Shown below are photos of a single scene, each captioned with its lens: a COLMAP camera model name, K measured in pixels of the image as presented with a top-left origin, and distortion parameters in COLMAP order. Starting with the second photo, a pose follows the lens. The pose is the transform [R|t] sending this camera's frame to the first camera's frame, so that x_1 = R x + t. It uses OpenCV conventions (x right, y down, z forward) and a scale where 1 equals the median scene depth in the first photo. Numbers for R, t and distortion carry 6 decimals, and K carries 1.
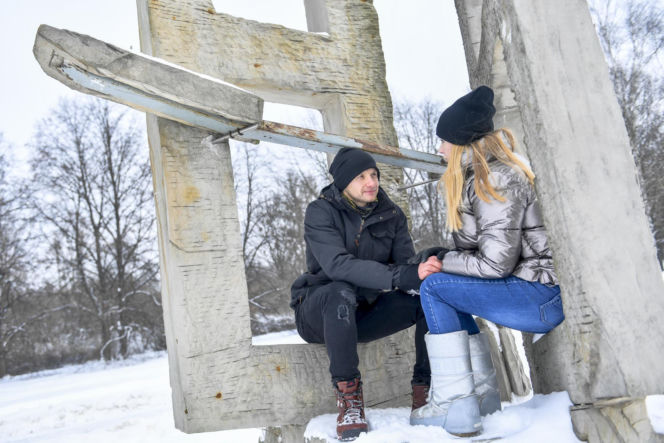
lens RADIAL K [[590.6, 0, 332.7], [0, 590.6, 213.5], [0, 0, 1]] dist [0.000878, -0.002774]
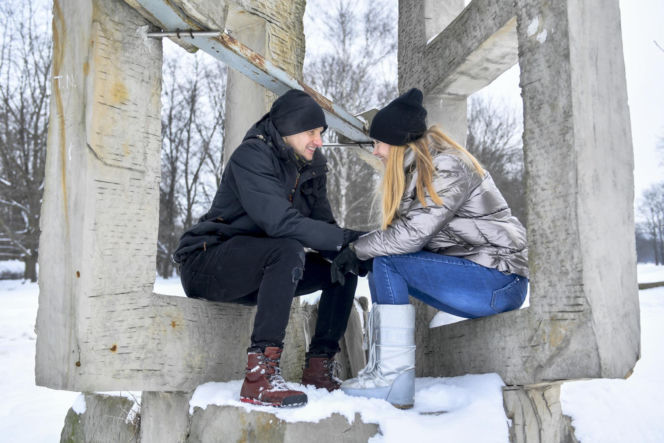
lens RADIAL K [[702.3, 0, 330.7], [0, 702.3, 208.4], [0, 0, 1]] dist [0.047386, -0.010823]
pose [[0.856511, 0.191811, 0.479163, -0.427349], [-0.210841, 0.977415, -0.014382, 0.073086], [-0.471099, -0.088709, 0.877608, 0.035729]]
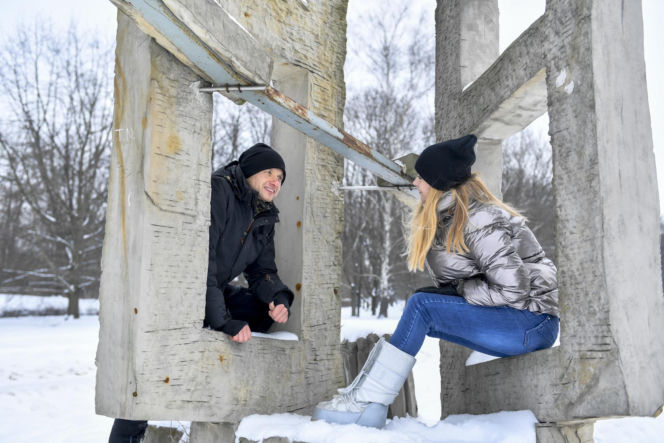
lens RADIAL K [[722.1, 0, 332.0], [0, 722.1, 221.5], [0, 0, 1]] dist [0.066319, 0.011081]
pose [[0.883015, 0.206304, 0.421572, -0.465338], [-0.212688, 0.976582, -0.032417, 0.063453], [-0.418387, -0.061039, 0.906215, -0.049088]]
